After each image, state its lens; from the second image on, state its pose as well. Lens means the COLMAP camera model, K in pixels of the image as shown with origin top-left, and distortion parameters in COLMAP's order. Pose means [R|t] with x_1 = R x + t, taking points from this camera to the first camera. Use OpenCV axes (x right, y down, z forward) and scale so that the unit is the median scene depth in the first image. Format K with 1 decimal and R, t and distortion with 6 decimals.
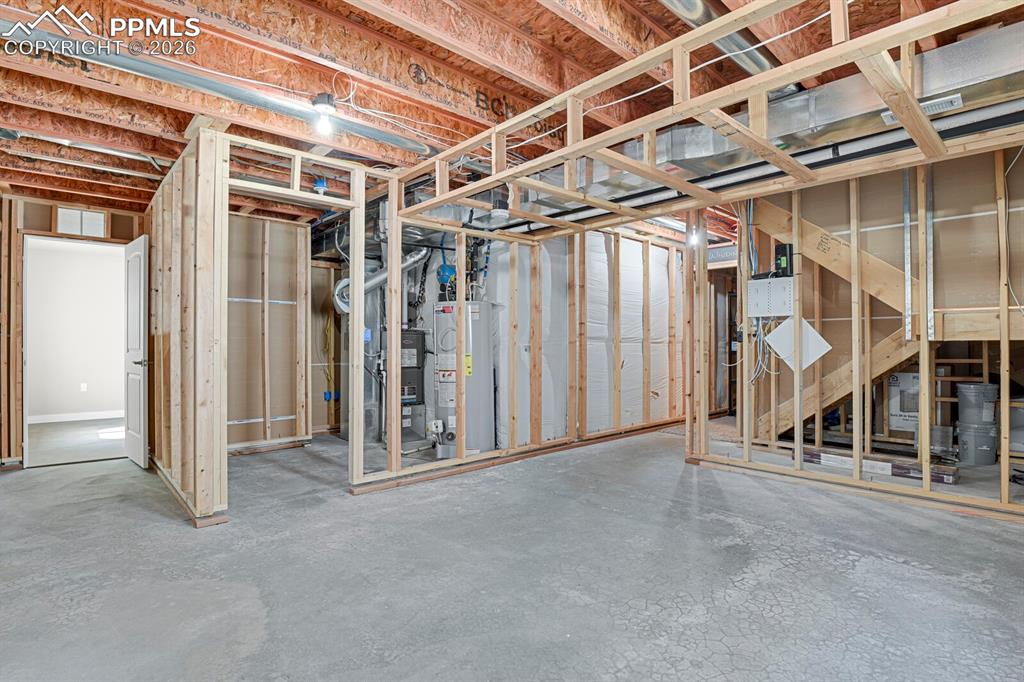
lens RADIAL K [[497.9, 0, 516.5], [0, 497.9, 340.4], [0, 0, 1]] dist [-0.029059, -0.002005]
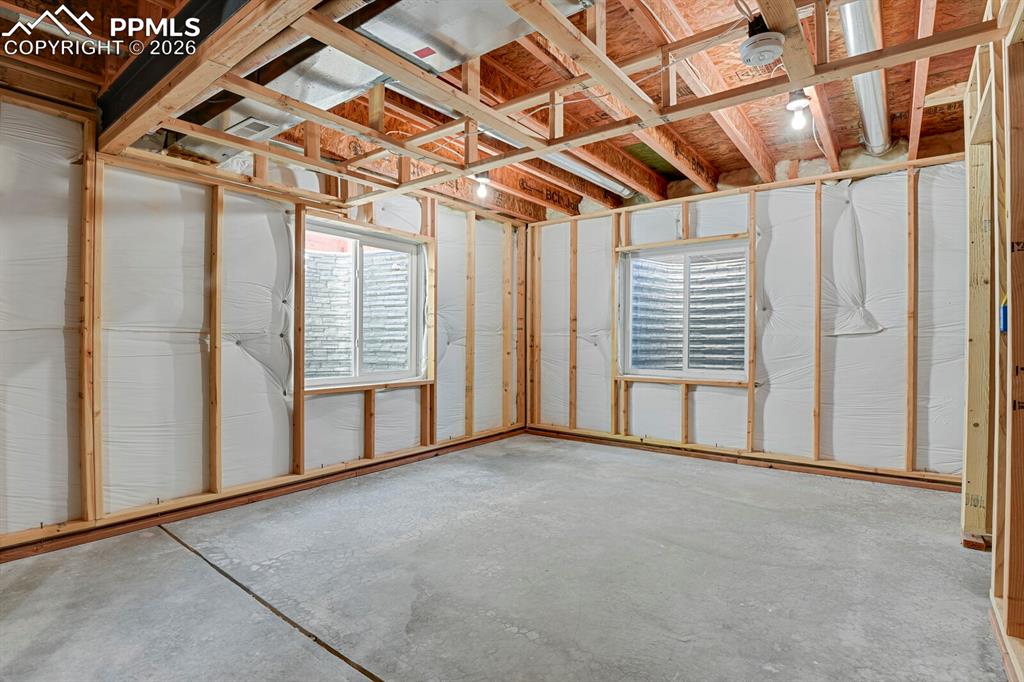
lens RADIAL K [[497.9, 0, 516.5], [0, 497.9, 340.4], [0, 0, 1]] dist [-0.029059, -0.002005]
pose [[-0.983688, -0.000709, -0.179884, 0.390365], [-0.000346, 0.999998, -0.002050, 0.017799], [0.179885, -0.001955, -0.983686, 2.037528]]
